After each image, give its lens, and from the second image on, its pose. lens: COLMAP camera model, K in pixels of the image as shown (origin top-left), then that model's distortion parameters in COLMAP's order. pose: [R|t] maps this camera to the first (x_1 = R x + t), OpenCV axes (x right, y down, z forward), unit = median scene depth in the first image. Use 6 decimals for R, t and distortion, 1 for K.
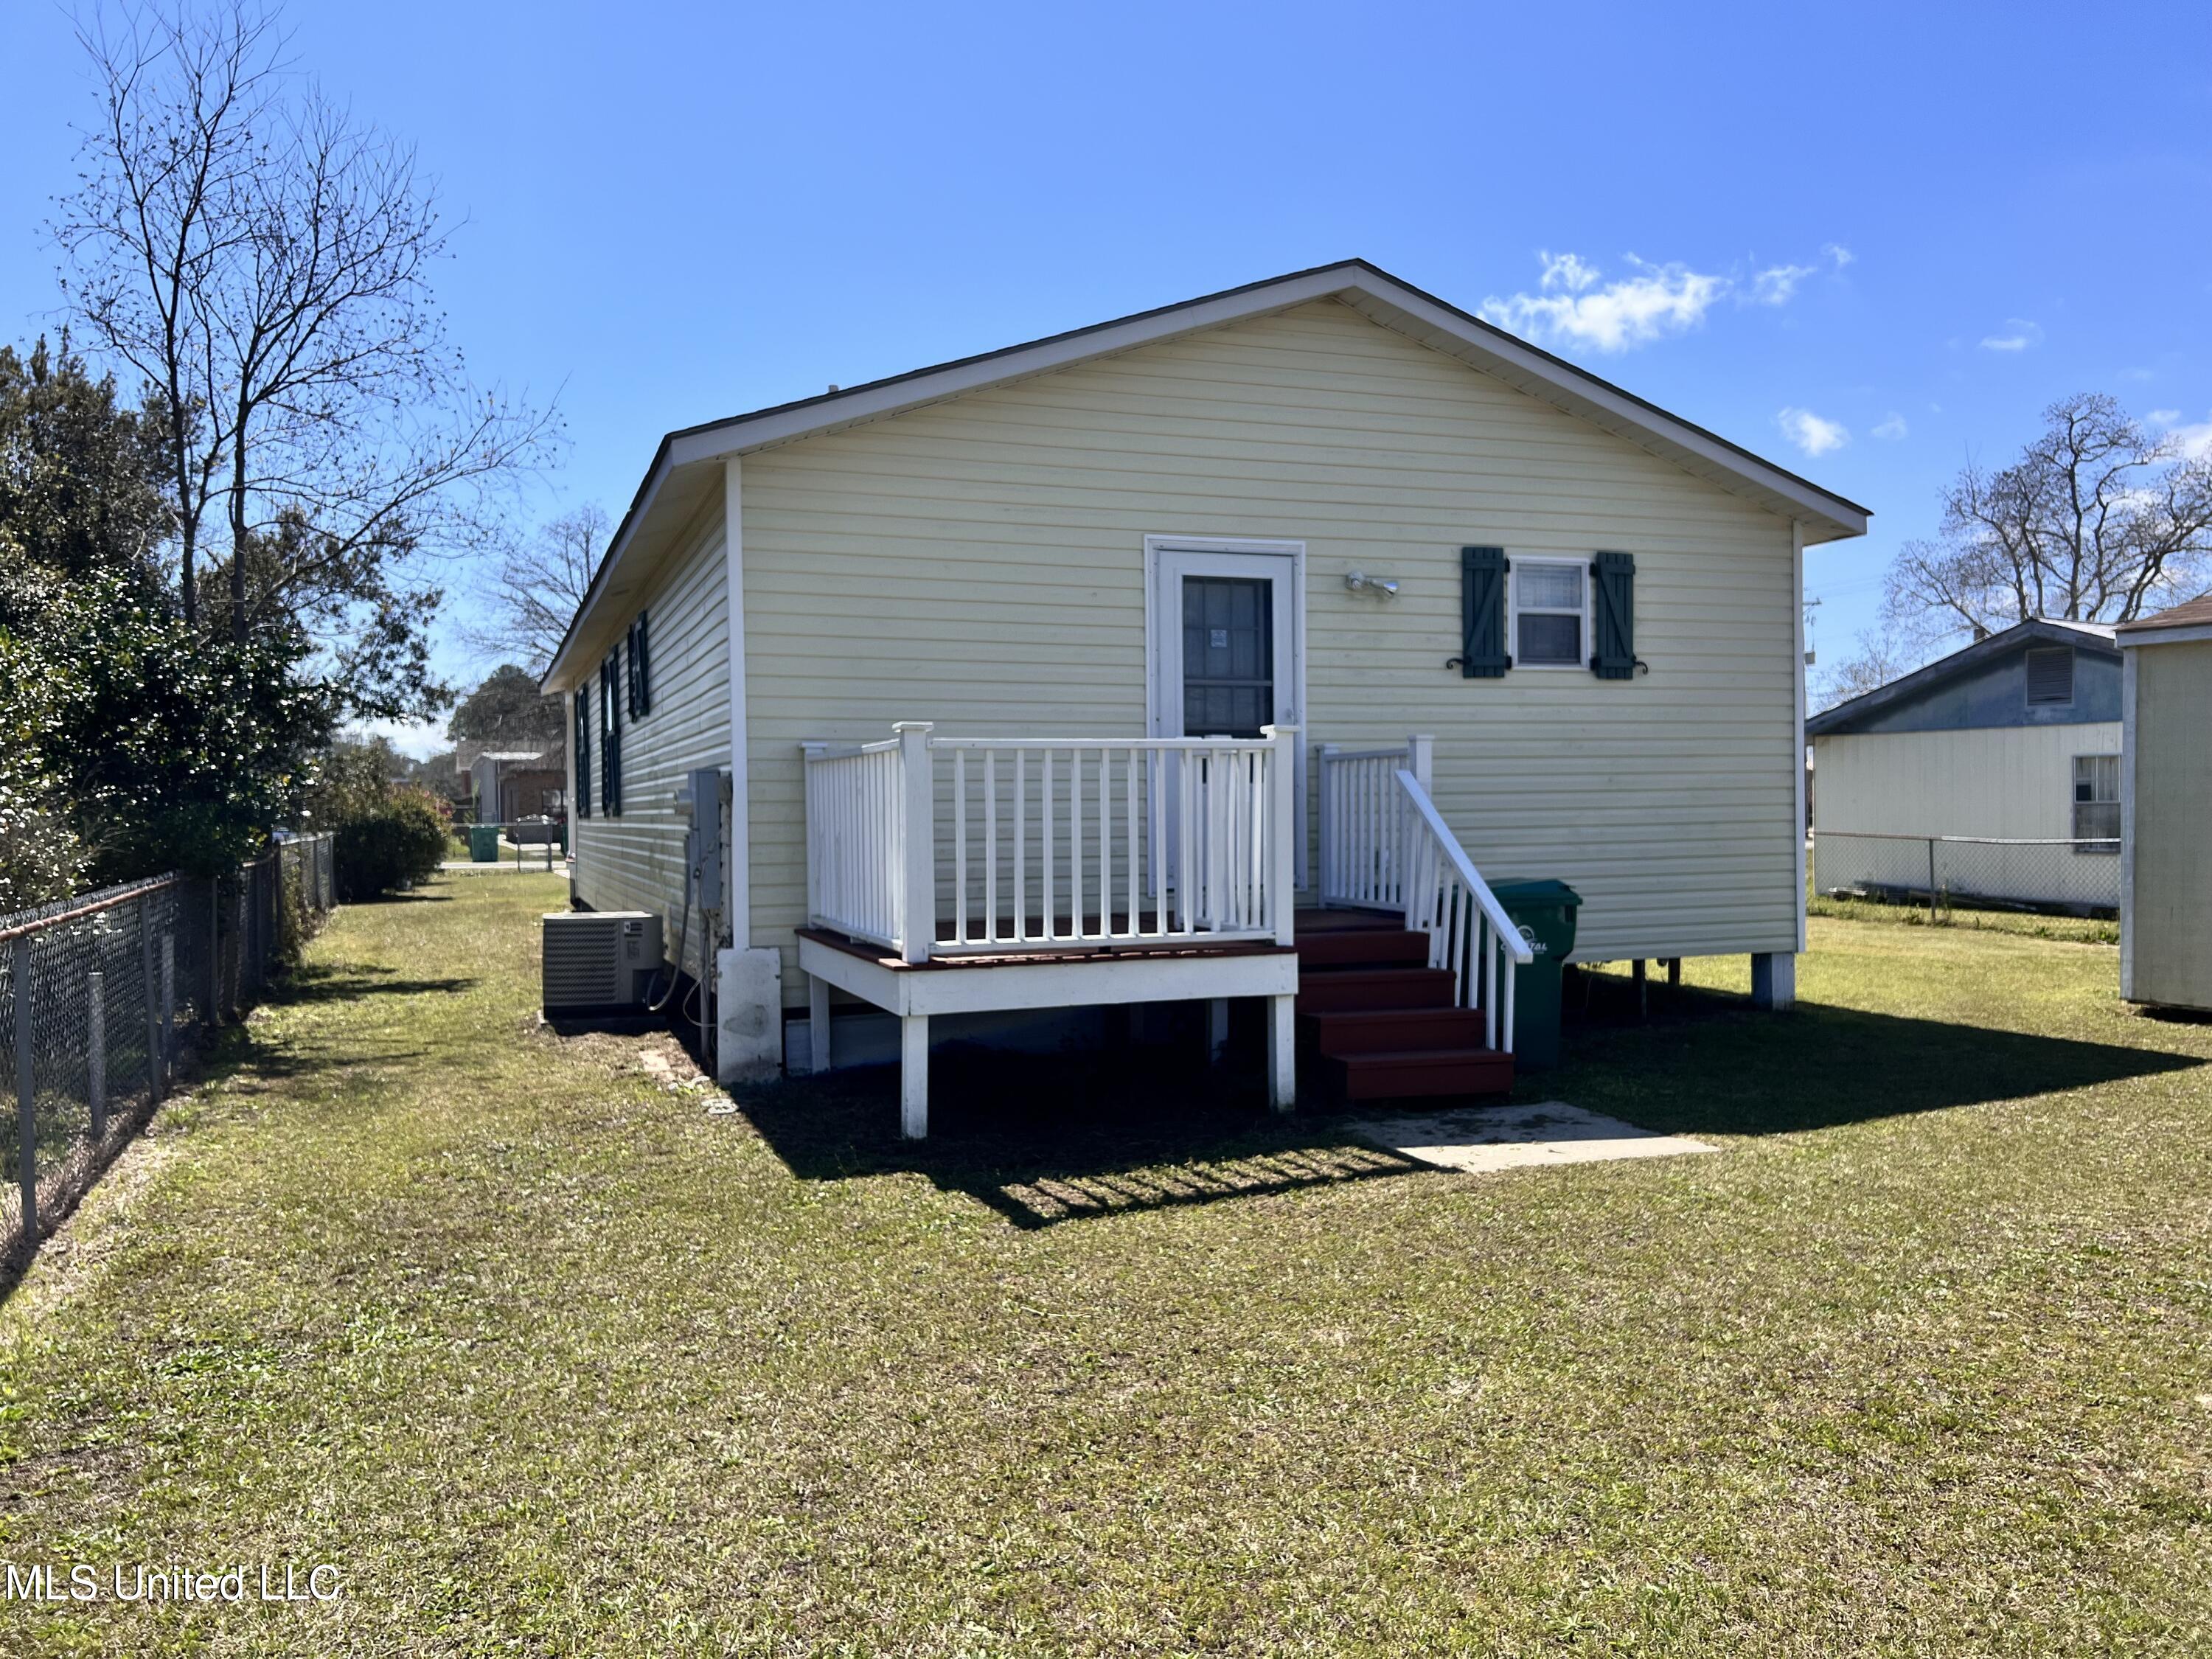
lens RADIAL K [[1685.8, 0, 1100.1], [0, 1685.8, 826.5], [0, 0, 1]] dist [0.061009, 0.000774]
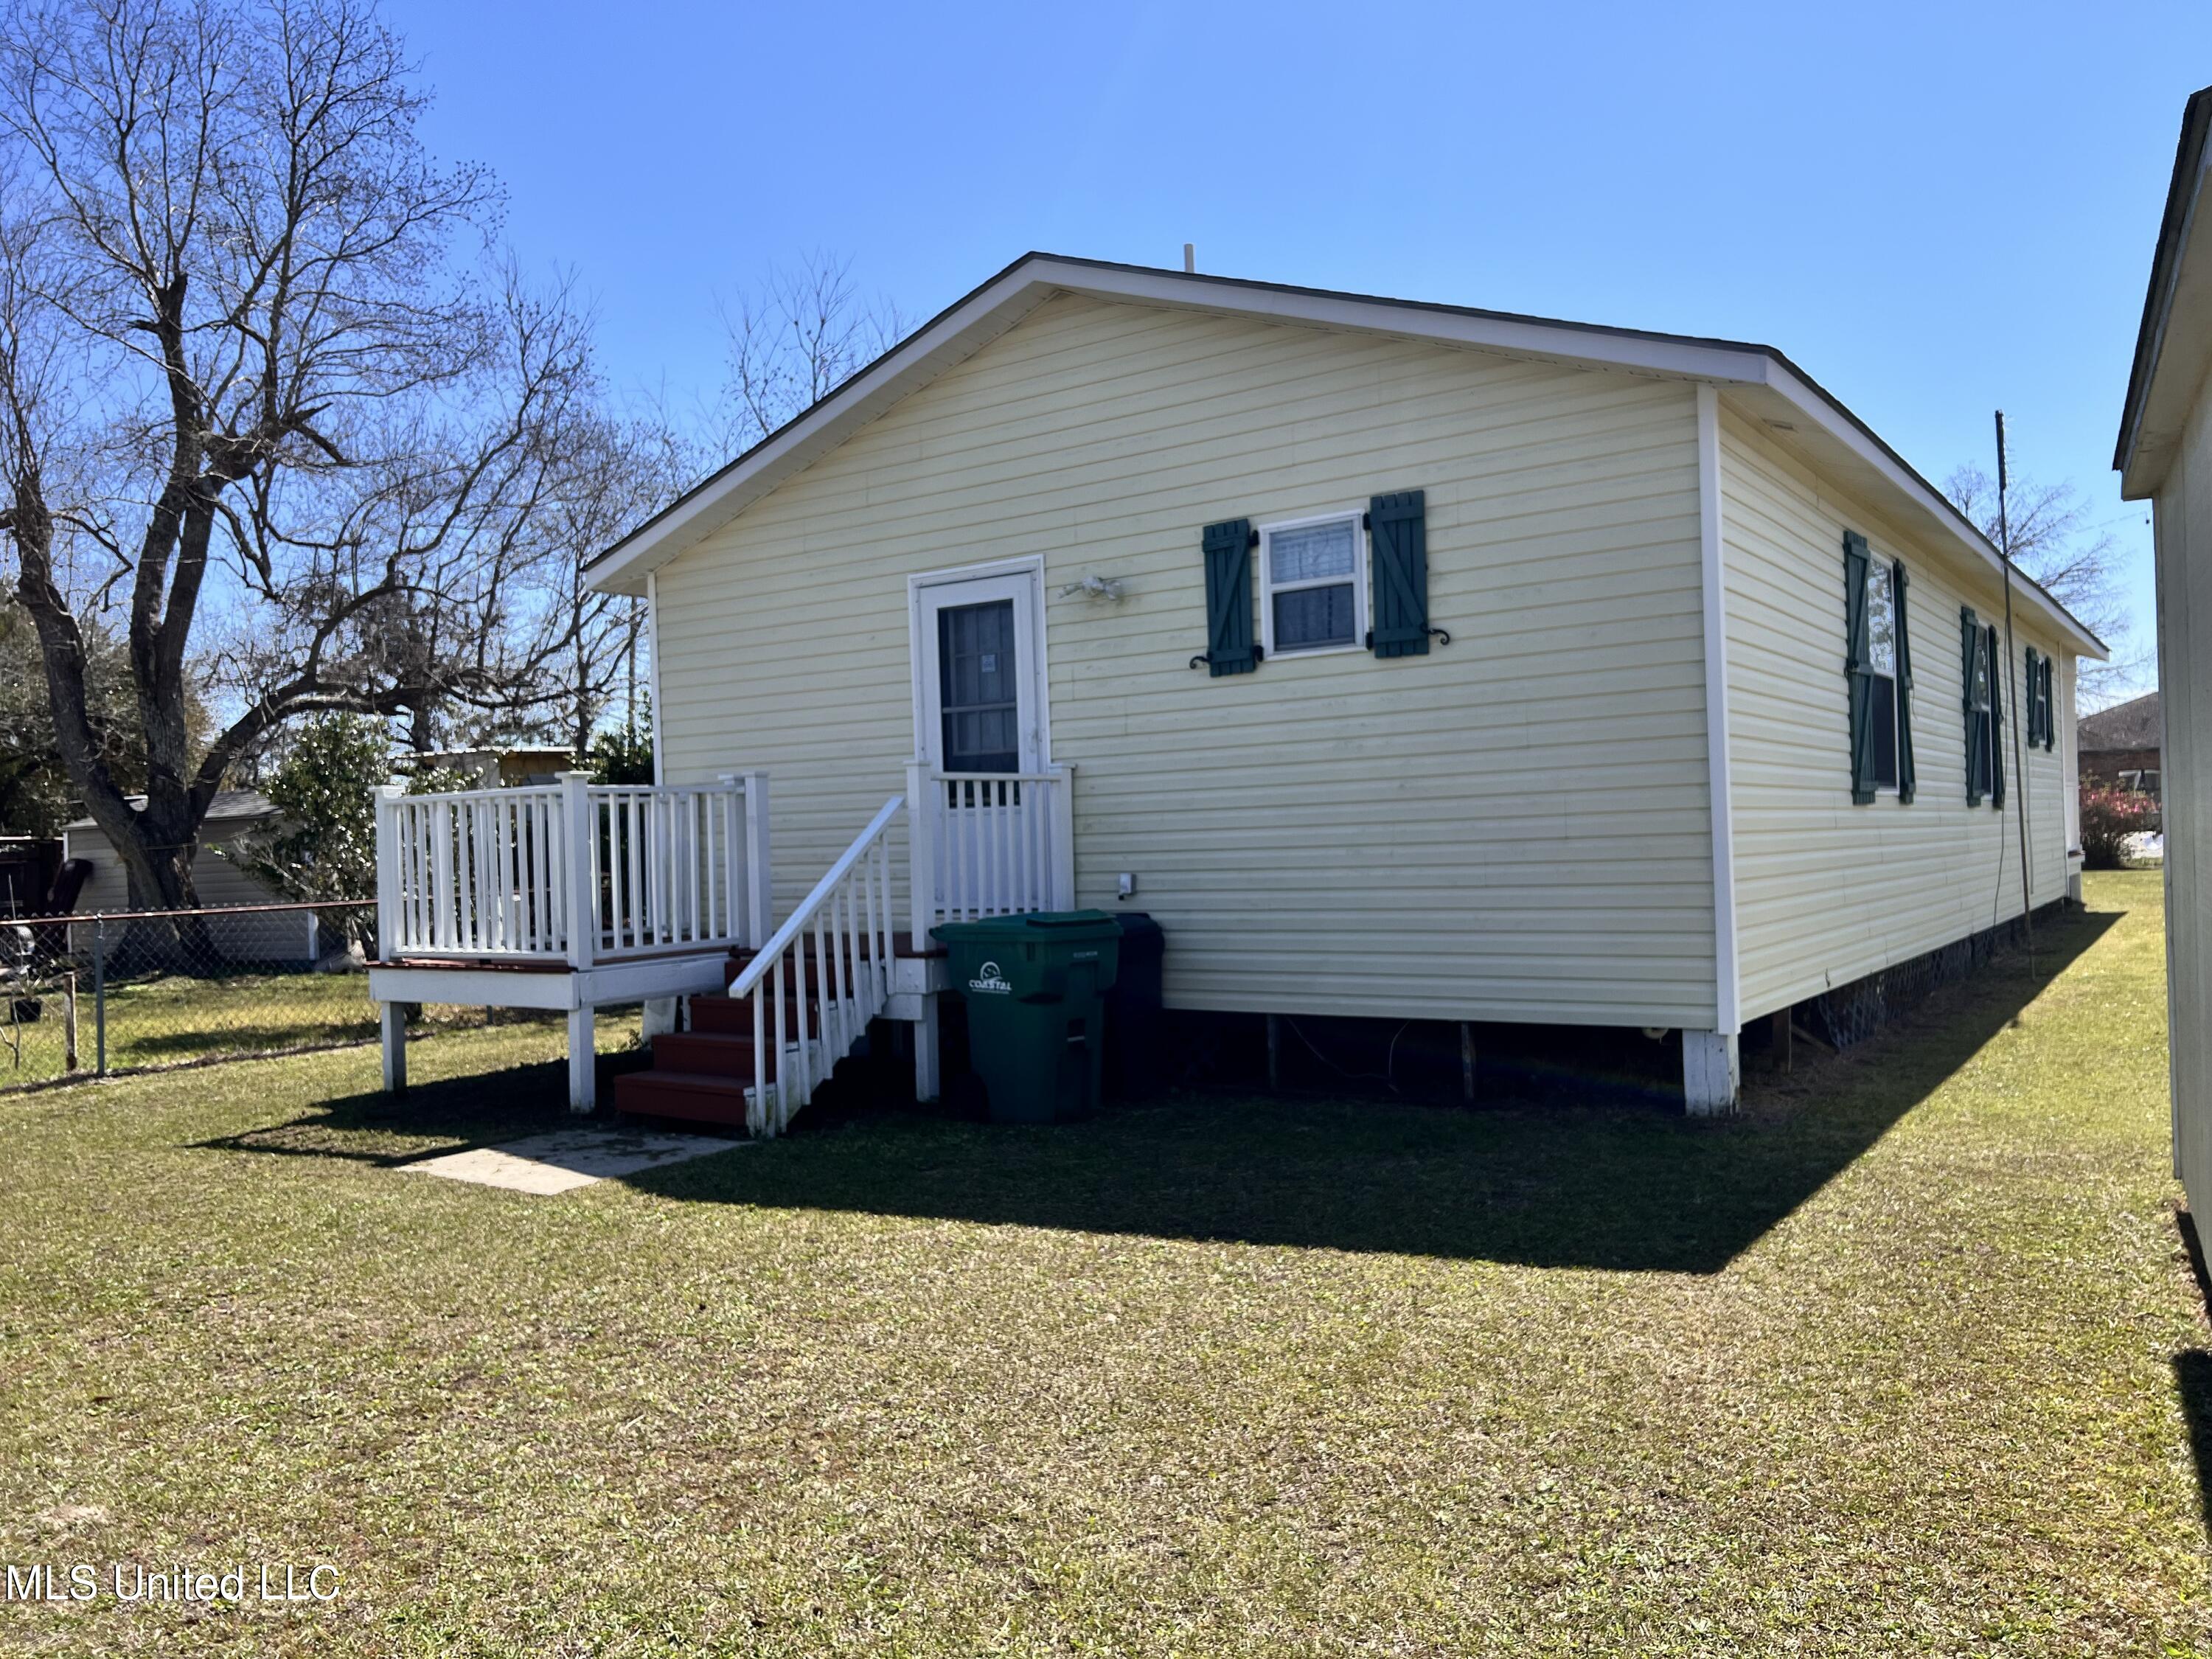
lens RADIAL K [[1685.8, 0, 1109.8], [0, 1685.8, 834.0], [0, 0, 1]] dist [0.061009, 0.000774]
pose [[0.572213, -0.013125, -0.820000, 0.886870], [0.017169, 0.999845, -0.004023, -0.004730], [0.819925, -0.011776, 0.572349, 0.457907]]
